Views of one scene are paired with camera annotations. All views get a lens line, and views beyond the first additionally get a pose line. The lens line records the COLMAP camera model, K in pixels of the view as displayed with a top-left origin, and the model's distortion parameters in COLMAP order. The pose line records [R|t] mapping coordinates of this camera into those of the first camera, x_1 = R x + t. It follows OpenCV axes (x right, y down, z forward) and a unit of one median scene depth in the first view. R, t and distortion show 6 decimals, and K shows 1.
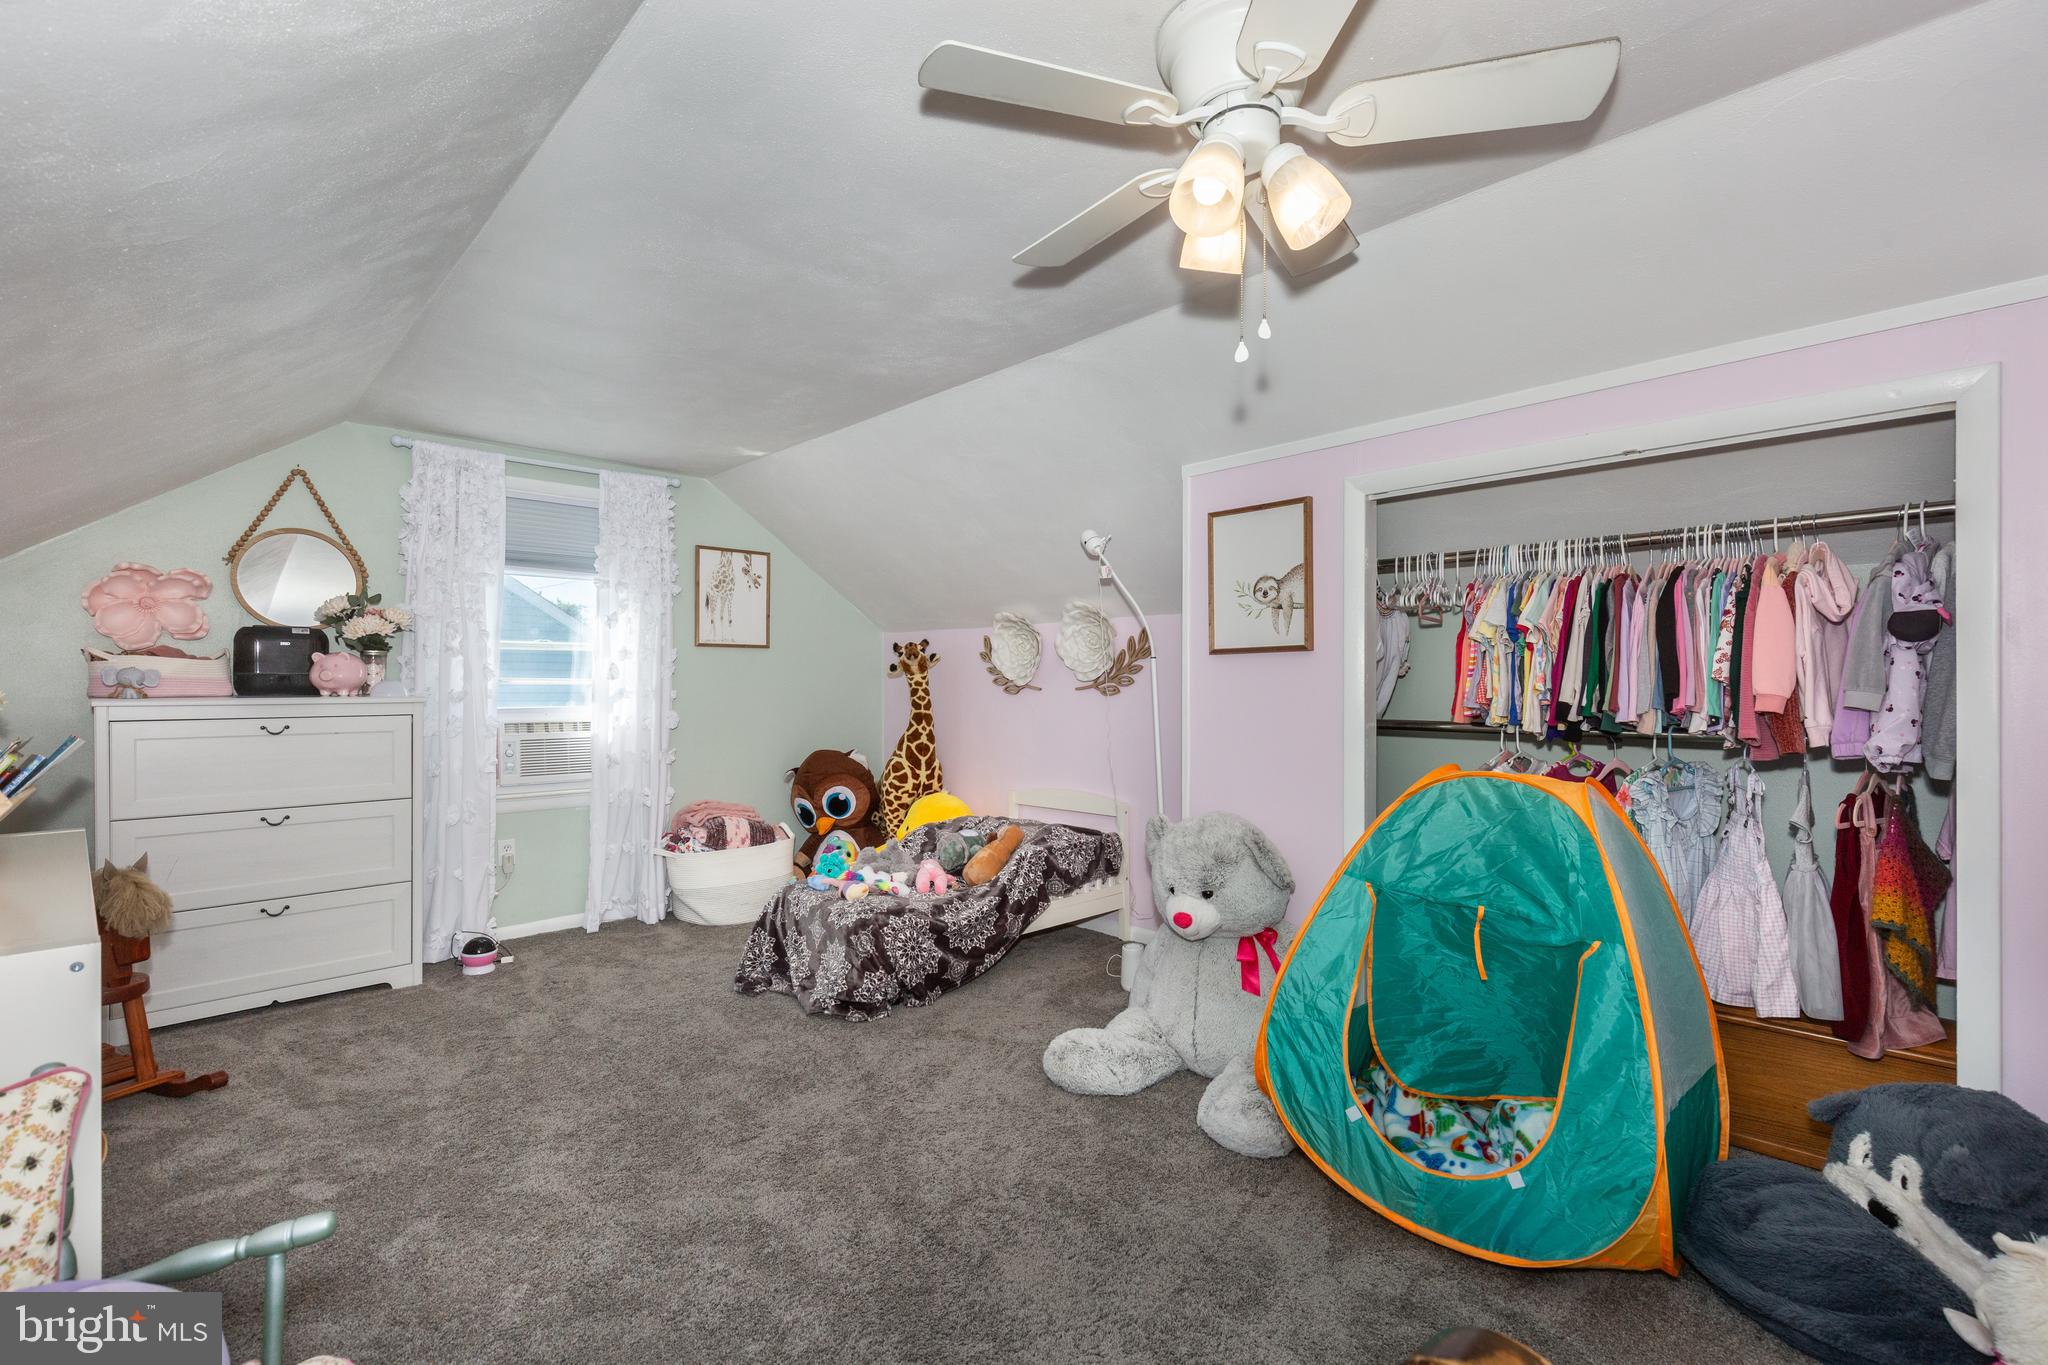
lens RADIAL K [[933.1, 0, 1024.0], [0, 933.1, 682.5], [0, 0, 1]] dist [0.012305, -0.000191]
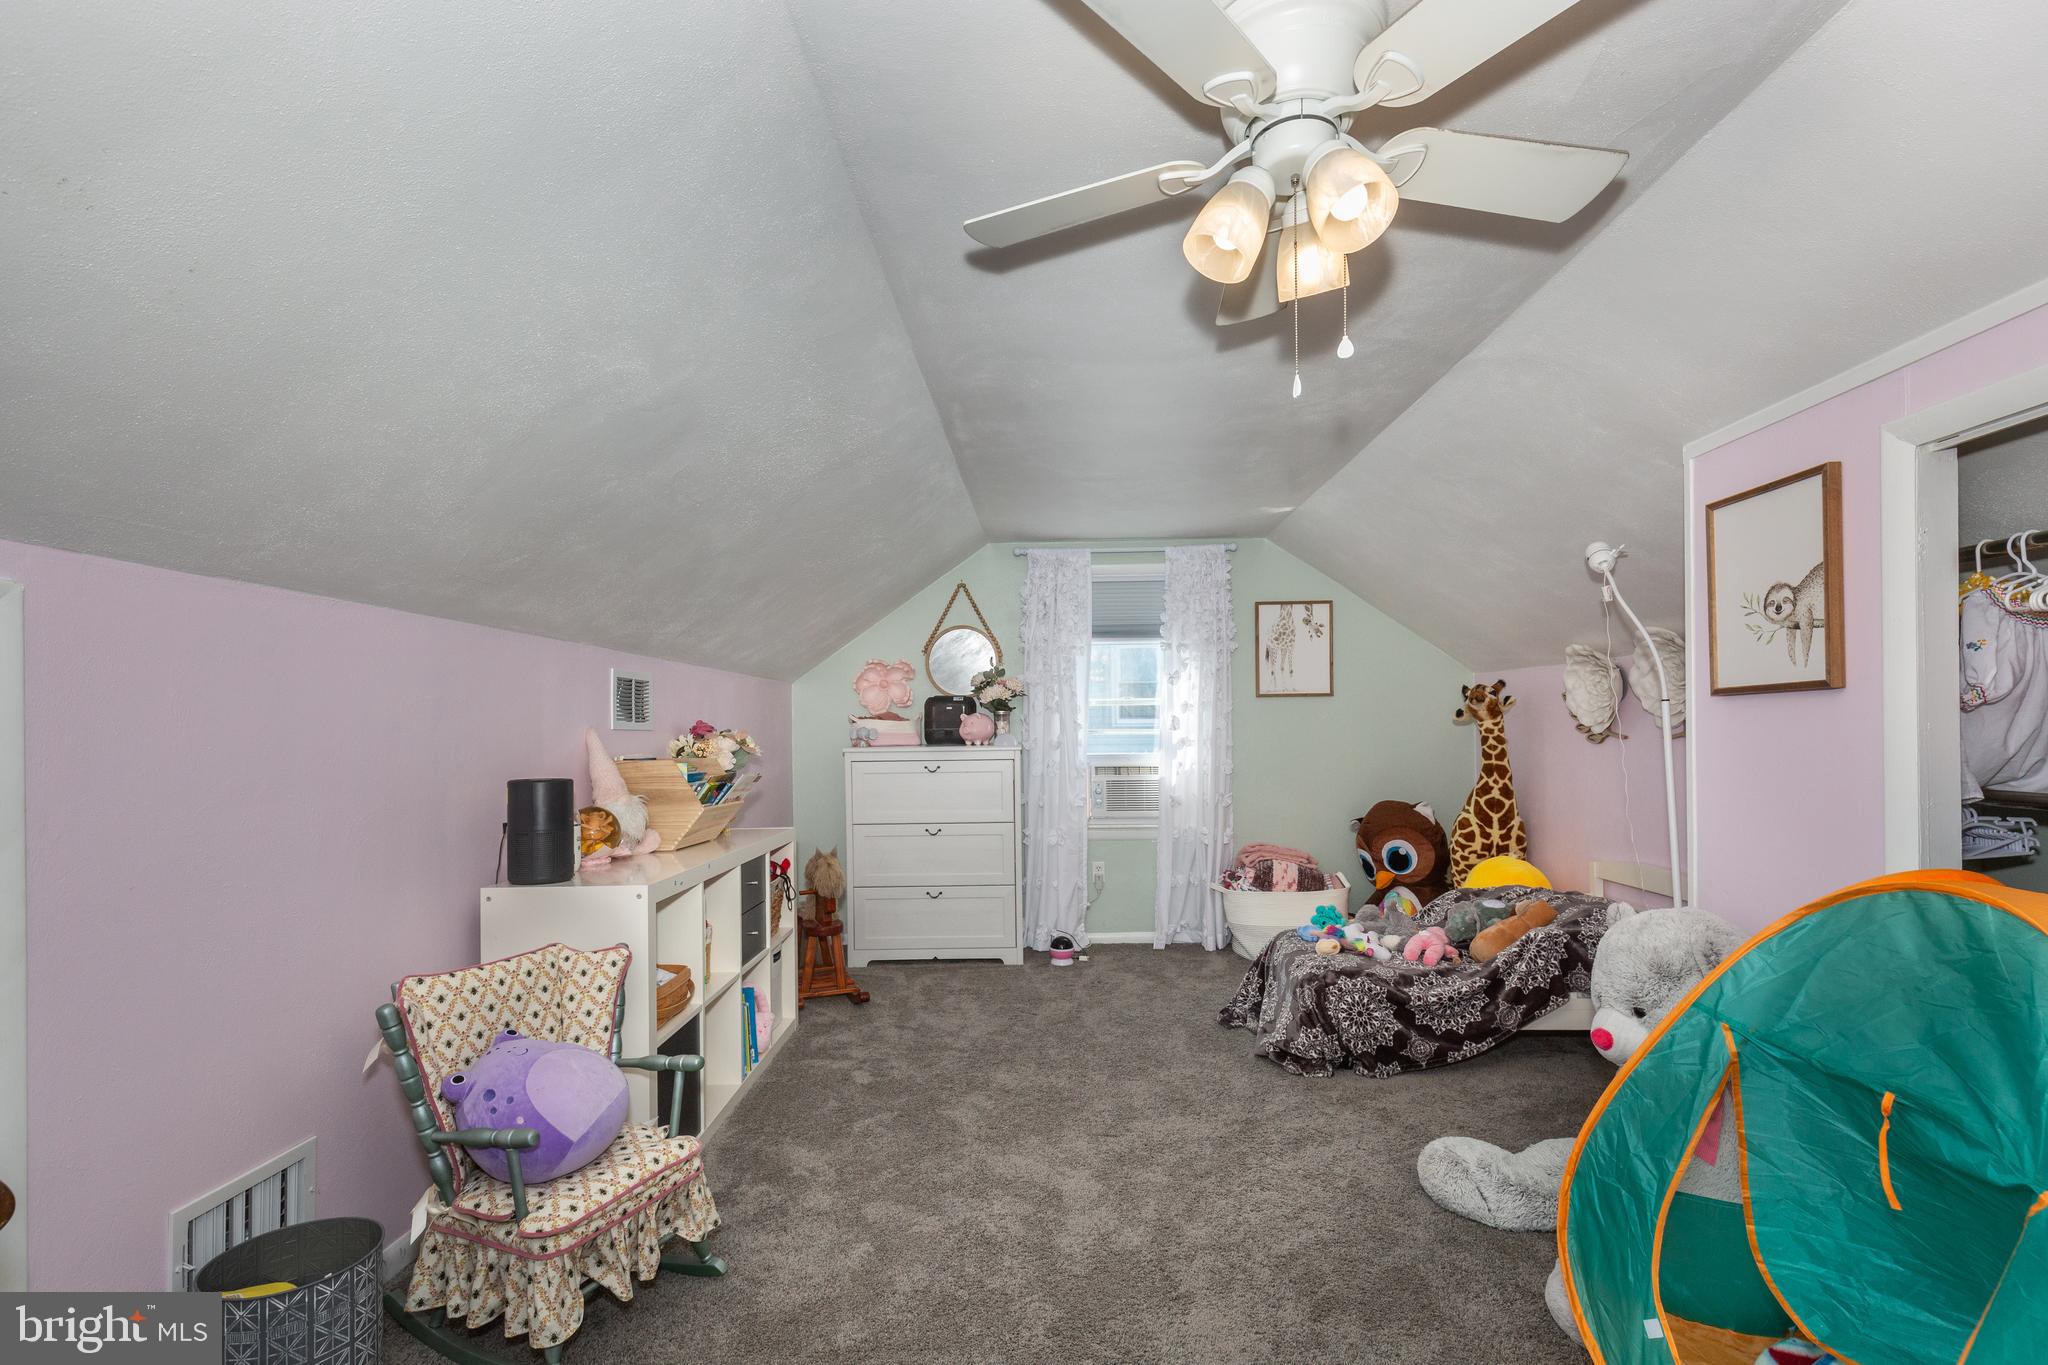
lens RADIAL K [[955.7, 0, 1023.9], [0, 955.7, 723.0], [0, 0, 1]] dist [0.015405, -0.000439]
pose [[0.698568, -0.012175, -0.715440, 0.305619], [0.012828, 0.999908, -0.004491, -0.010254], [0.715428, -0.006040, 0.698660, 0.066231]]
